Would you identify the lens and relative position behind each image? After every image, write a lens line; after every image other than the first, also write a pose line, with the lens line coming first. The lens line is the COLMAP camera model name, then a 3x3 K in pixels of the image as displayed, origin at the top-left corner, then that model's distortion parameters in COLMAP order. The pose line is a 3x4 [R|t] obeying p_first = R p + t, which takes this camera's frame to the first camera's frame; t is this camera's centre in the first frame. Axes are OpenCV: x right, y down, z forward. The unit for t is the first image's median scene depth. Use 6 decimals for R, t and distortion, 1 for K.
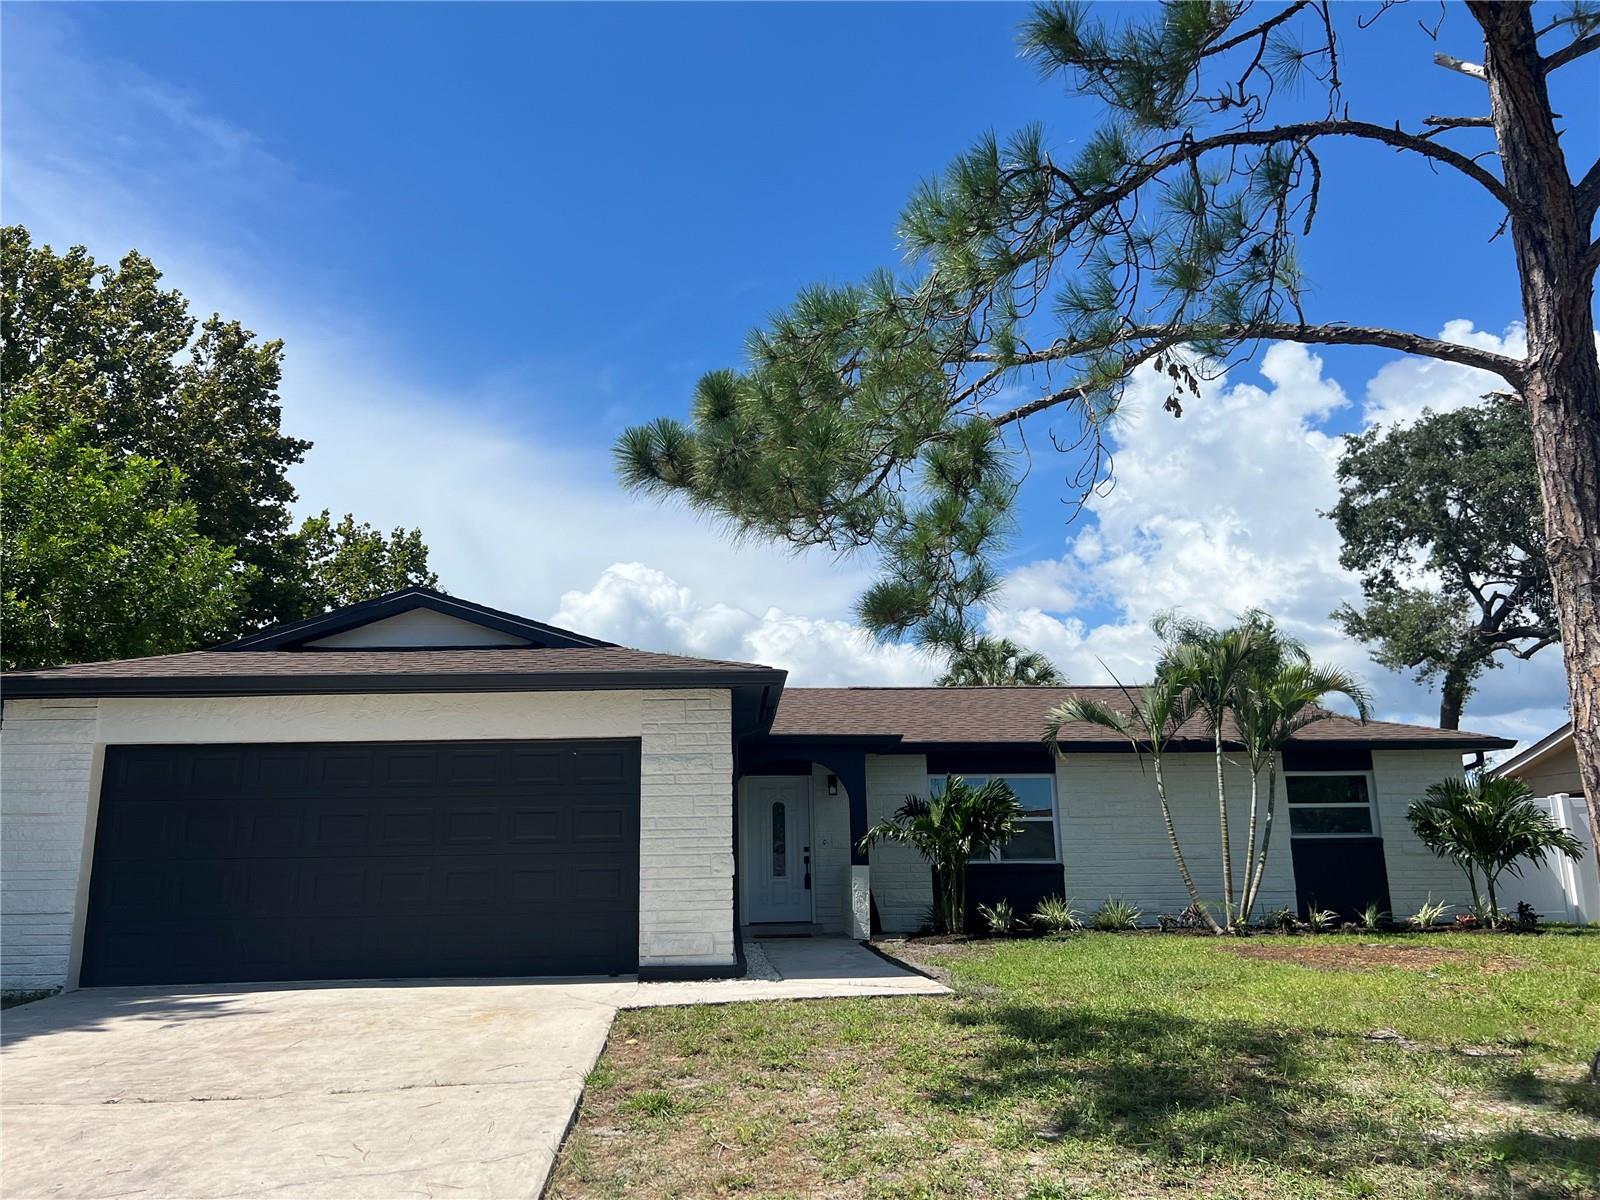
lens RADIAL K [[1114.4, 0, 810.4], [0, 1114.4, 580.2], [0, 0, 1]] dist [0.050351, -0.049329]
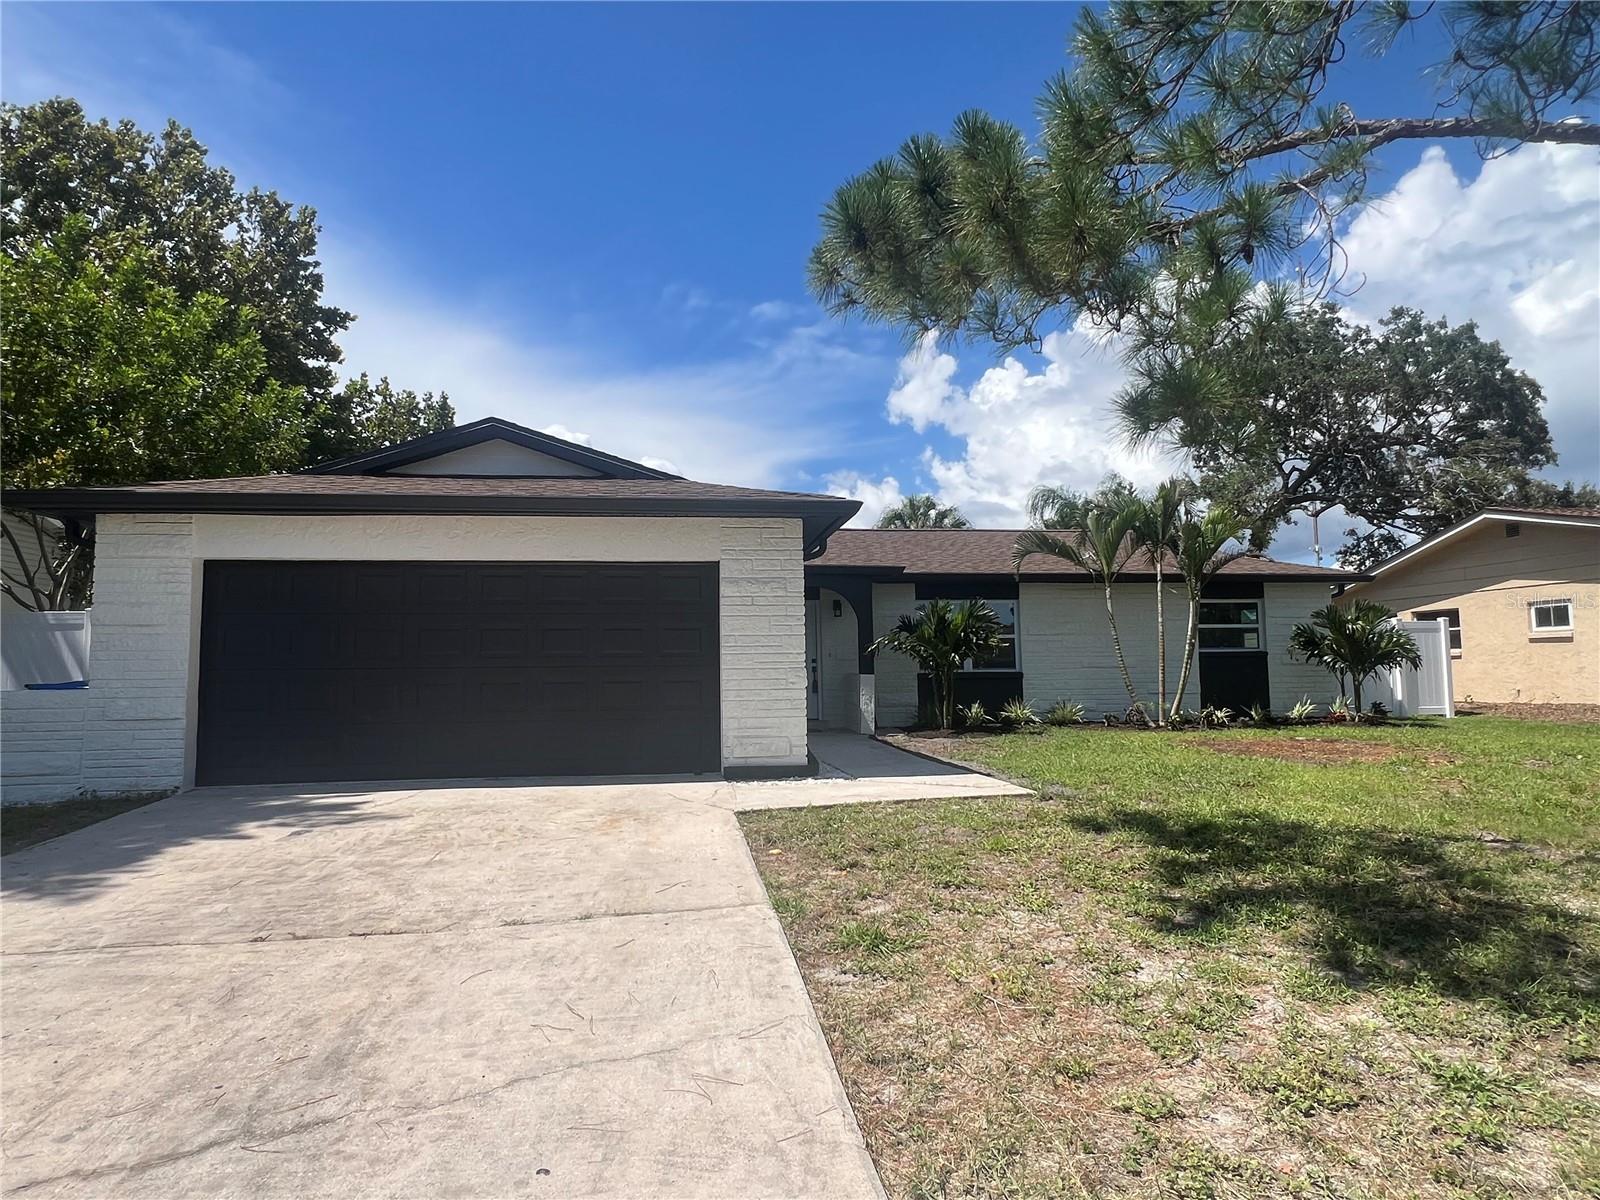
lens RADIAL K [[840.9, 0, 800.2], [0, 840.9, 580.3], [0, 0, 1]] dist [-0.004841, -0.001159]
pose [[0.996671, 0.011399, 0.080724, -0.097412], [-0.023164, 0.988963, 0.146342, 0.026836], [-0.078165, -0.147725, 0.985935, 0.137467]]
